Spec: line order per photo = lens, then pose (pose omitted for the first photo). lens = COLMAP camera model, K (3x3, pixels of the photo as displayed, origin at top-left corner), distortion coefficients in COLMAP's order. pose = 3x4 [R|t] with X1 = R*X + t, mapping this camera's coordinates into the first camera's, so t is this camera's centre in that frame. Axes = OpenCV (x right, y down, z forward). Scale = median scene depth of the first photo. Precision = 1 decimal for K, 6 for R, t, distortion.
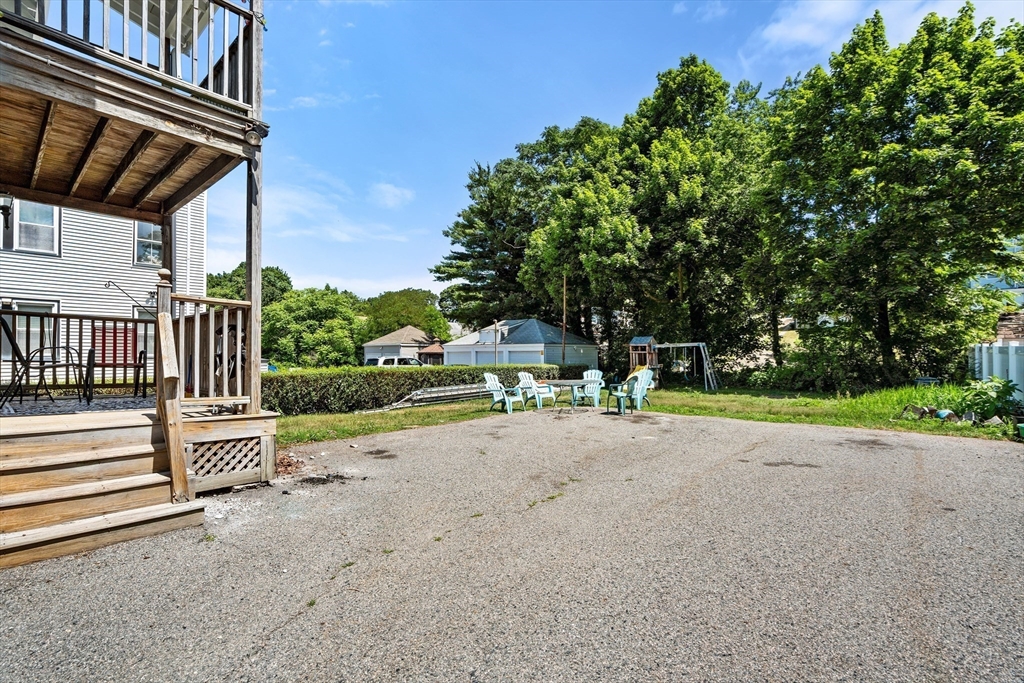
lens RADIAL K [[462.9, 0, 512.0], [0, 462.9, 341.5], [0, 0, 1]] dist [-0.000314, -0.000111]
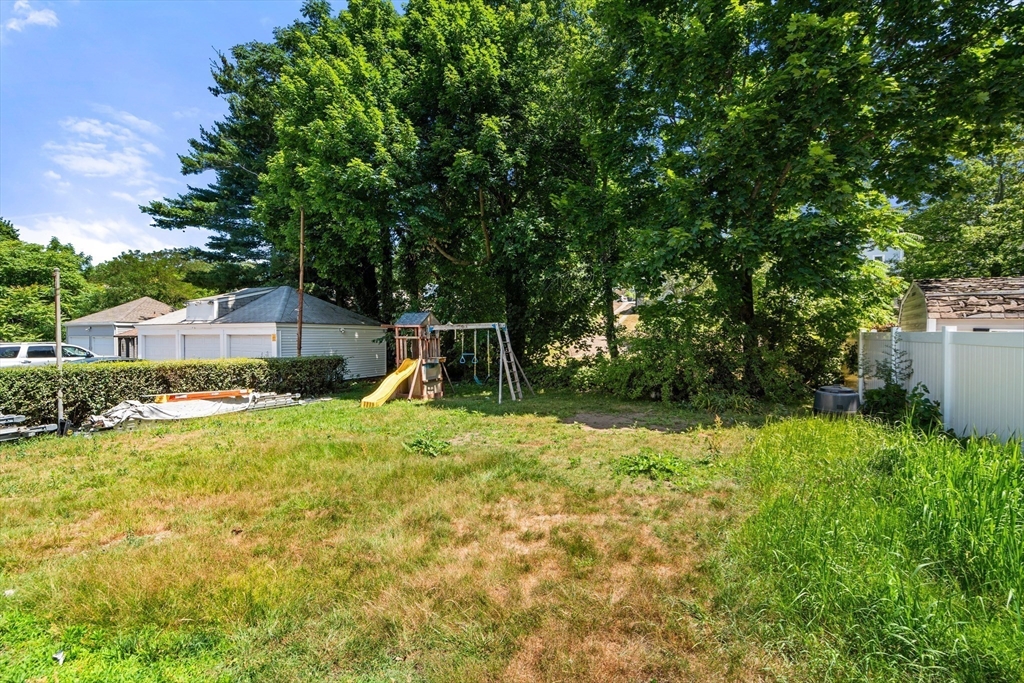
lens RADIAL K [[474.6, 0, 510.4], [0, 474.6, 336.7], [0, 0, 1]] dist [-0.003552, -0.000025]
pose [[0.958885, 0.003388, 0.283773, 0.223608], [-0.010655, 0.999653, 0.024071, 0.005216], [-0.283594, -0.026105, 0.958589, 0.356071]]
